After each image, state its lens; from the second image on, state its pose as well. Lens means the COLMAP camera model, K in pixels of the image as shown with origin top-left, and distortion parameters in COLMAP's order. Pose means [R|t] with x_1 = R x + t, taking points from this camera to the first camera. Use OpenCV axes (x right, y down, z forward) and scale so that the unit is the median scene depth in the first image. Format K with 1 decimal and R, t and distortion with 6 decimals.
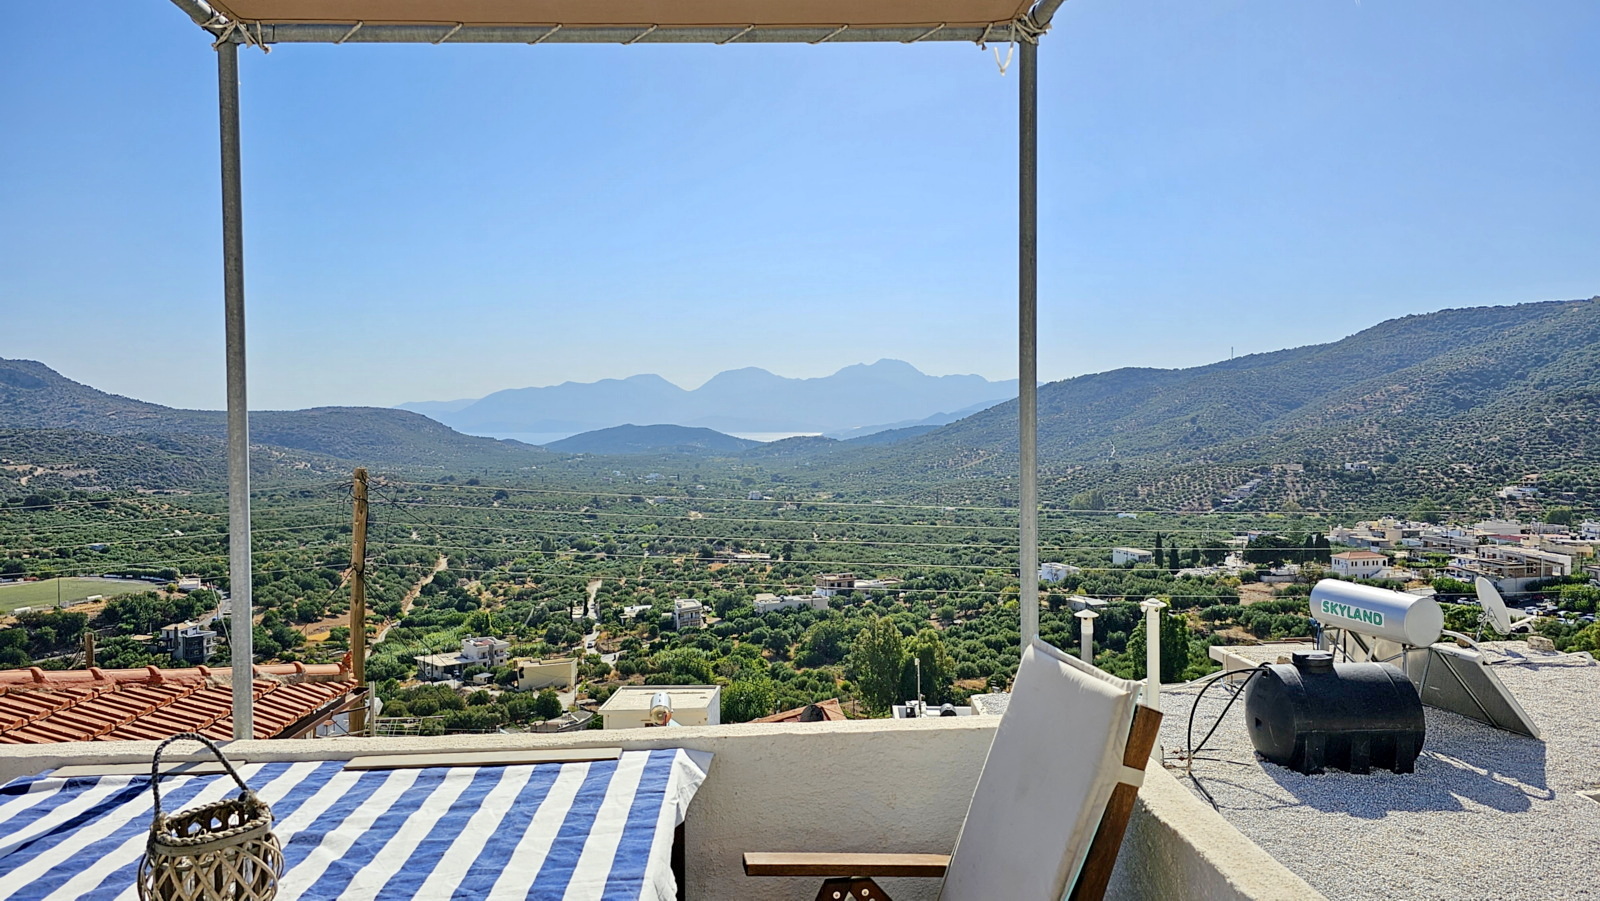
lens RADIAL K [[1086.6, 0, 796.3], [0, 1086.6, 443.8], [0, 0, 1]] dist [0.058426, -0.056225]
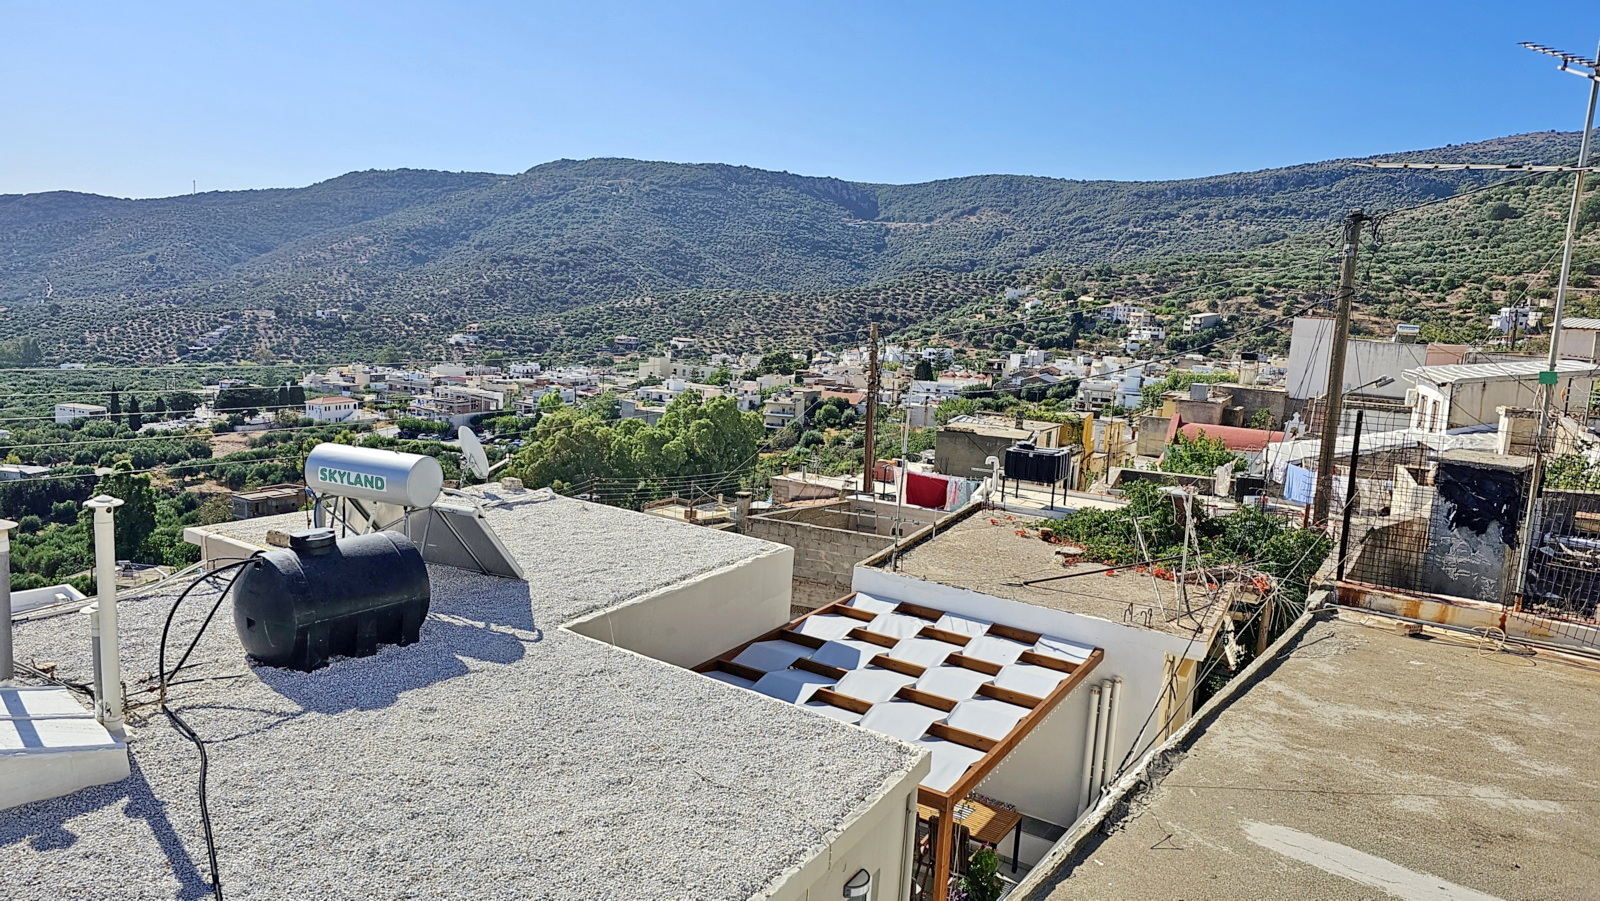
lens RADIAL K [[1086.6, 0, 796.3], [0, 1086.6, 443.8], [0, 0, 1]] dist [0.058426, -0.056225]
pose [[0.642331, -0.073150, 0.762929, 0.050621], [-0.033492, 0.991805, 0.123293, 0.001067], [-0.765695, -0.104747, 0.634617, 0.141716]]
